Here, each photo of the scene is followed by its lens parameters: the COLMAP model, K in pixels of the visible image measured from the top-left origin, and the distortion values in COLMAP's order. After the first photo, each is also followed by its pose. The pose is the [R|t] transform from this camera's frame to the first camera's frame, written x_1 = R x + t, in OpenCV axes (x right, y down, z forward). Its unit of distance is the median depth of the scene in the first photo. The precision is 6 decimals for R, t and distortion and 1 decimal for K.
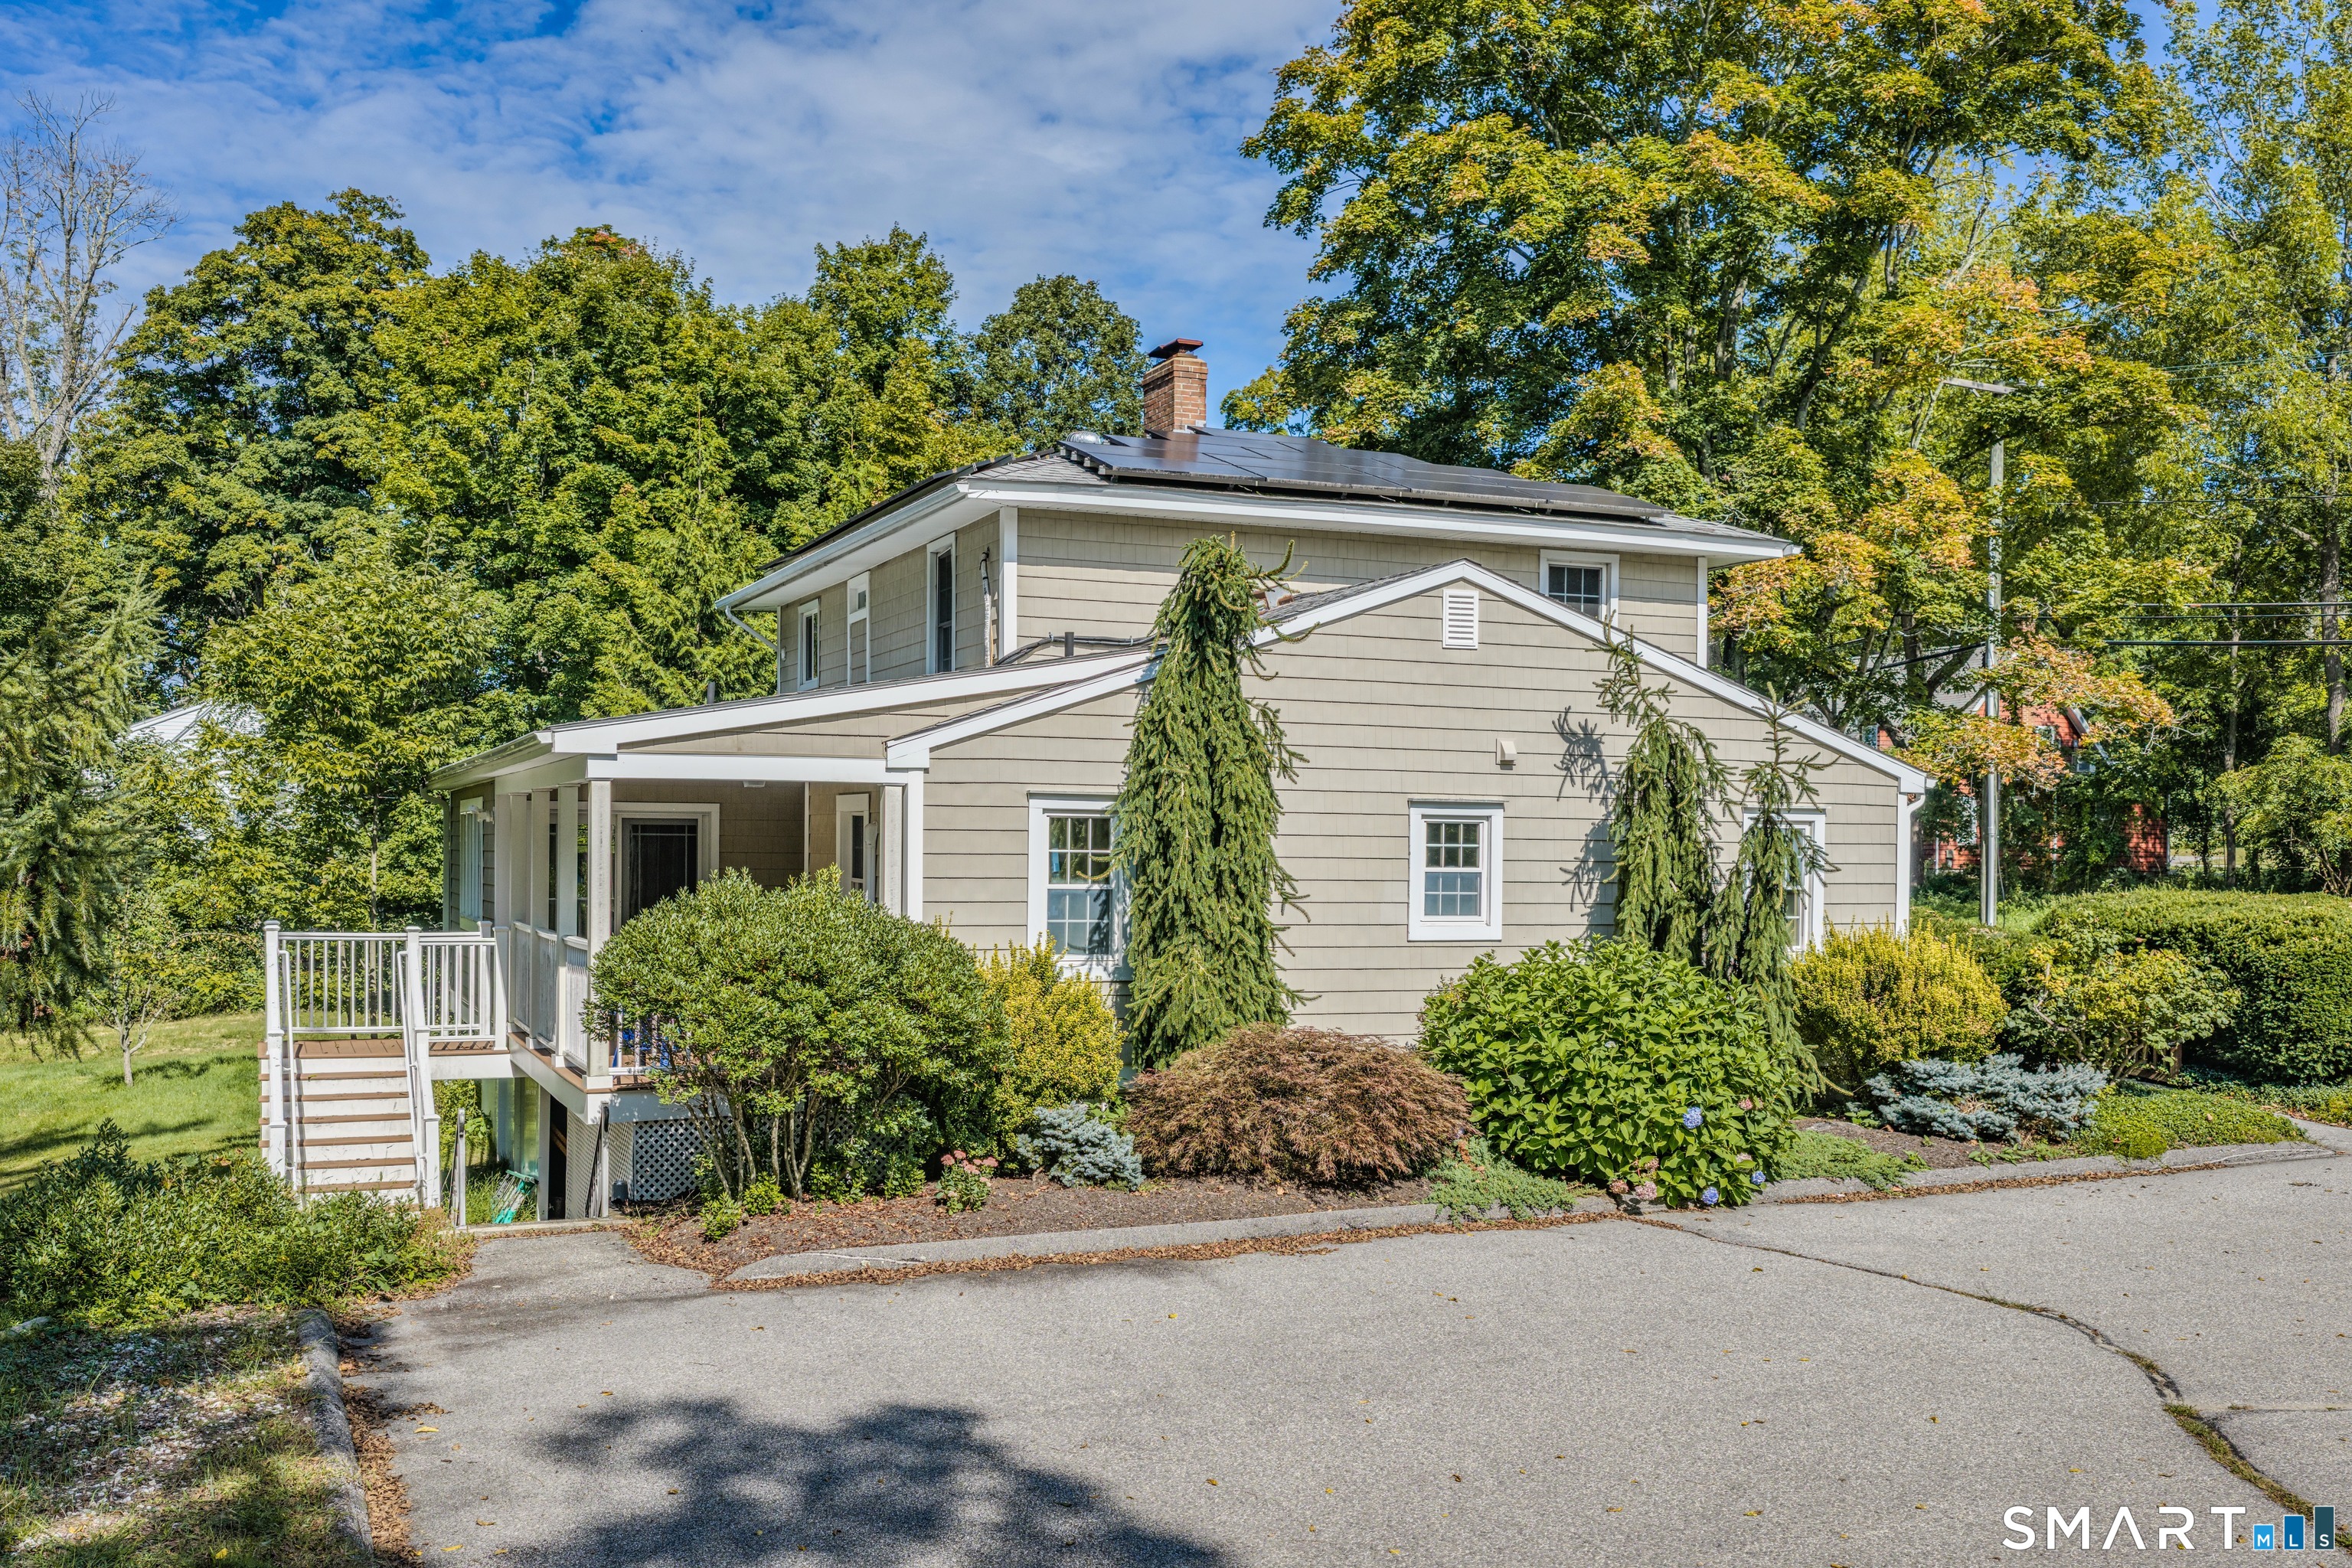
lens RADIAL K [[2325.9, 0, 1179.8], [0, 2325.9, 794.2], [0, 0, 1]] dist [-0.021852, 0.000000]
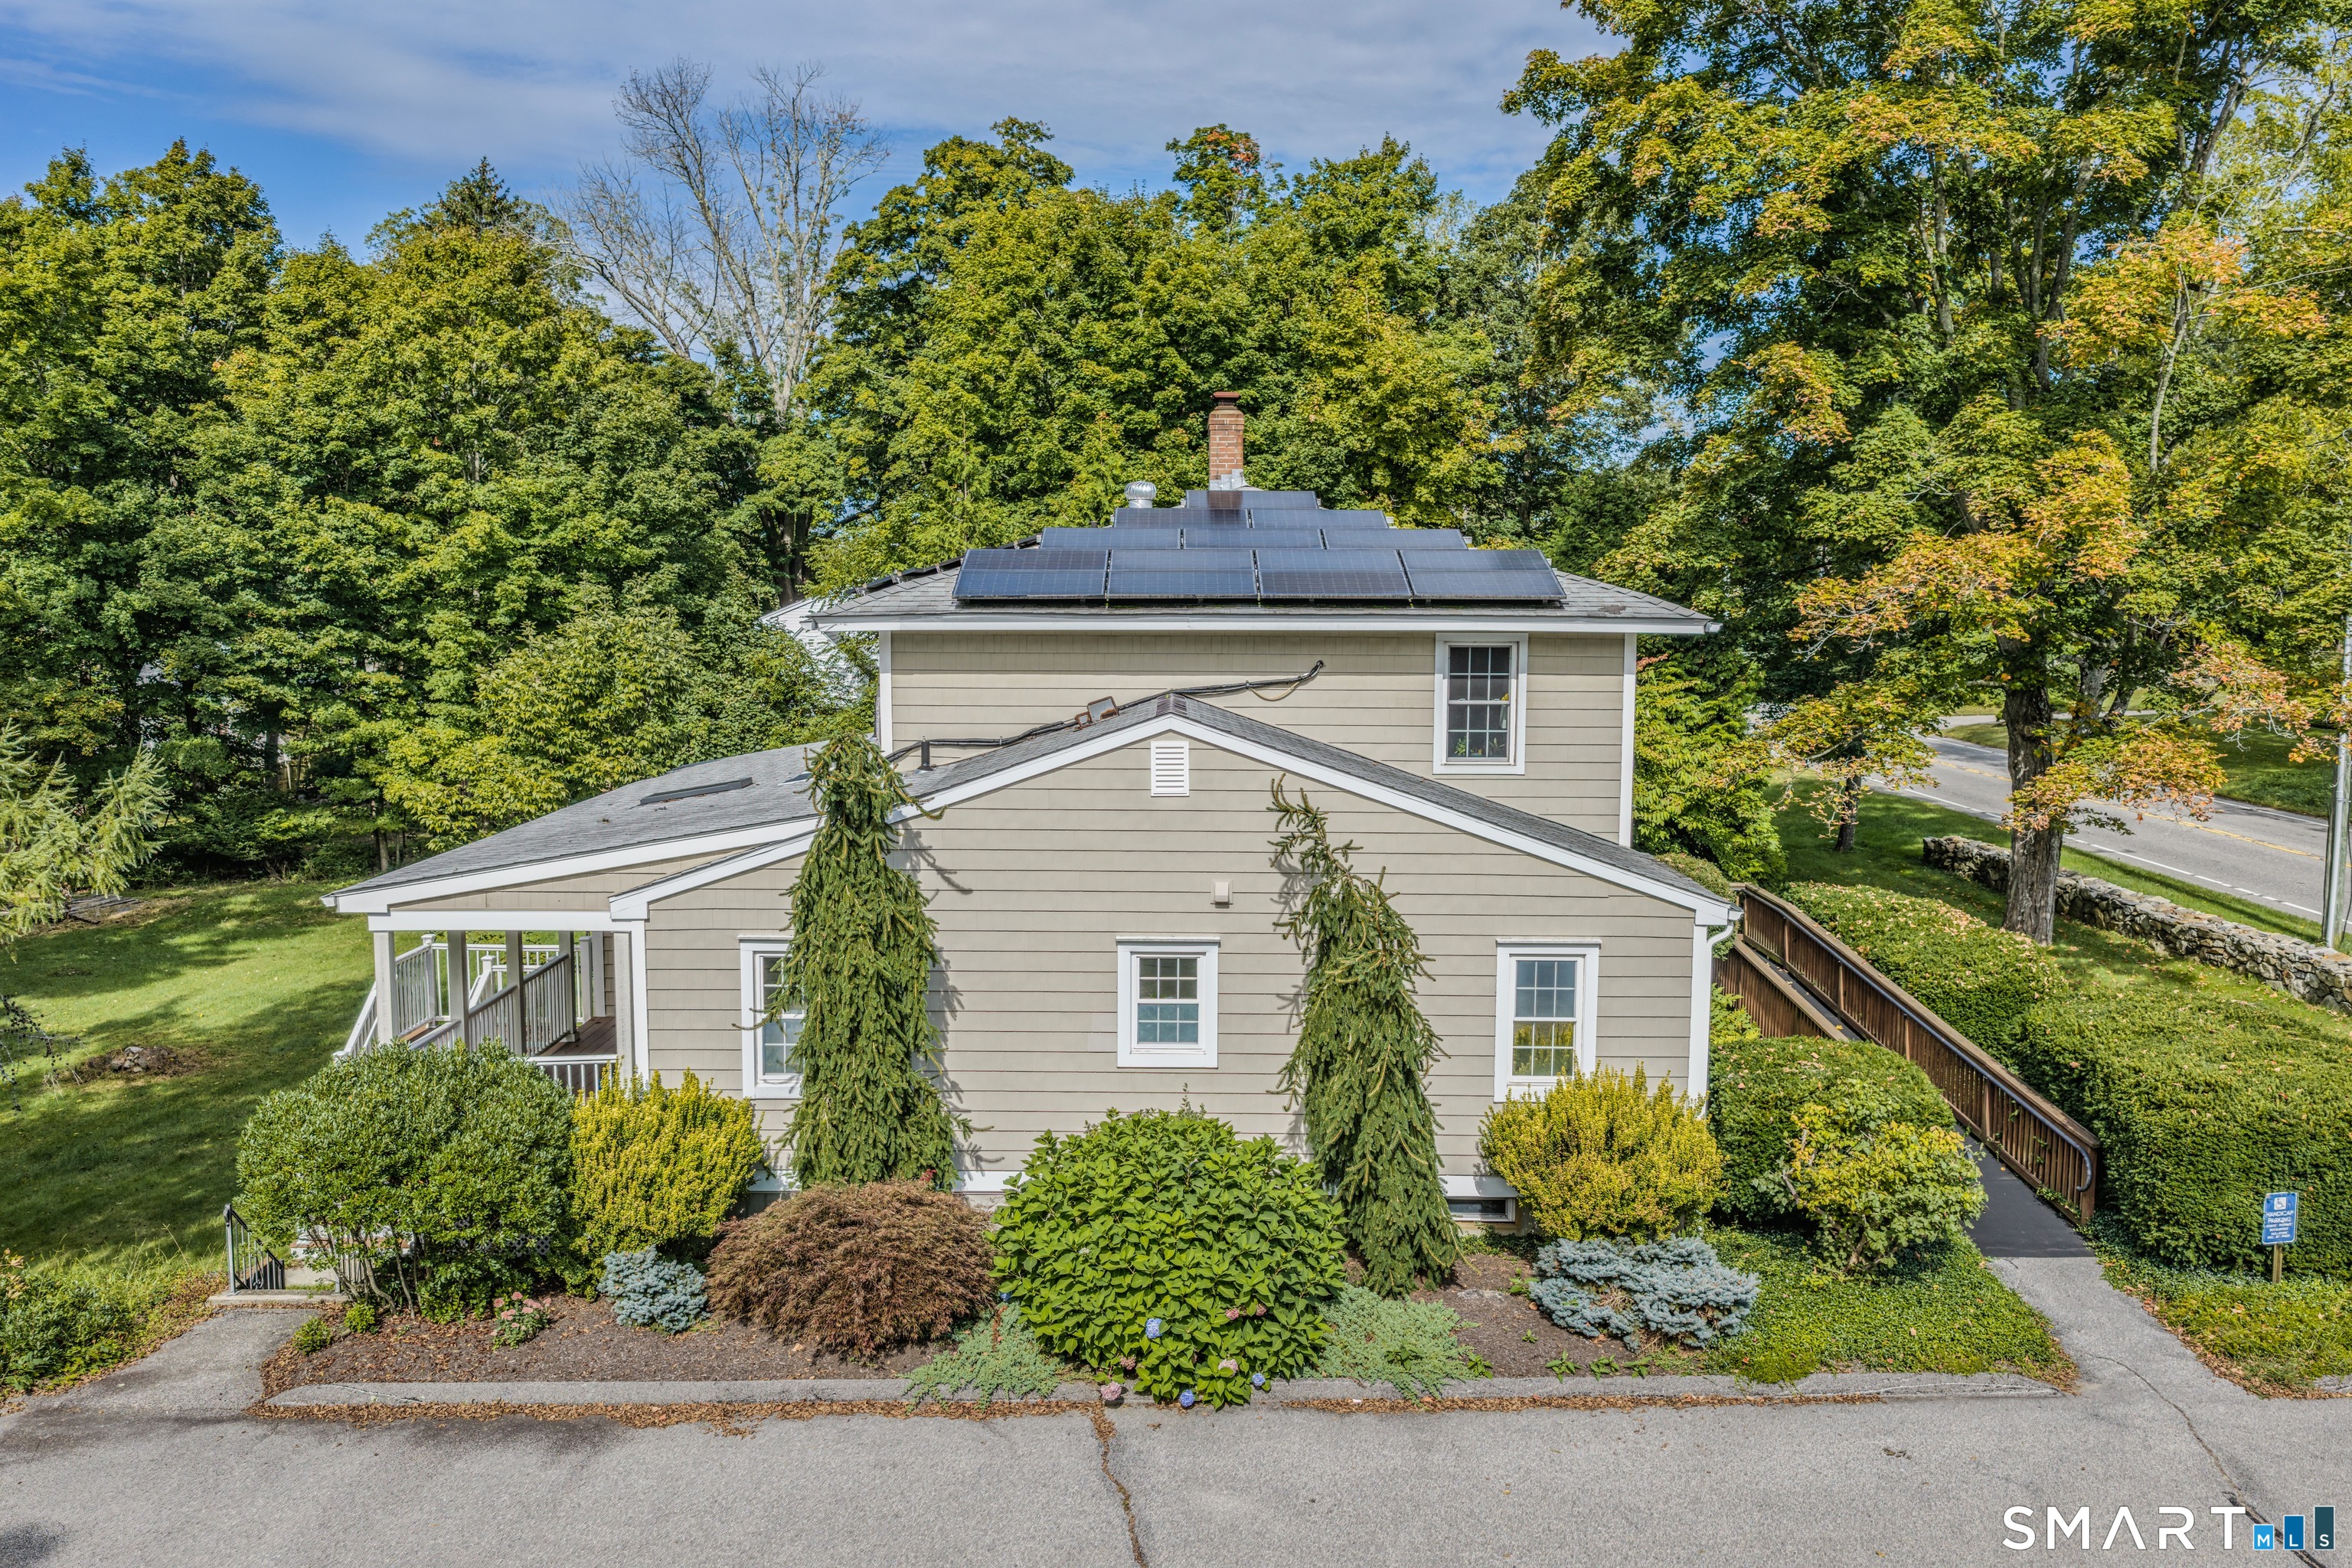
lens RADIAL K [[2030.9, 0, 1178.0], [0, 2030.9, 795.9], [0, 0, 1]] dist [-0.013627, 0.006993]
pose [[0.908465, 0.043146, -0.415728, 0.461847], [0.017550, 0.989843, 0.141081, -0.175603], [0.417592, -0.135463, 0.898480, 0.163363]]
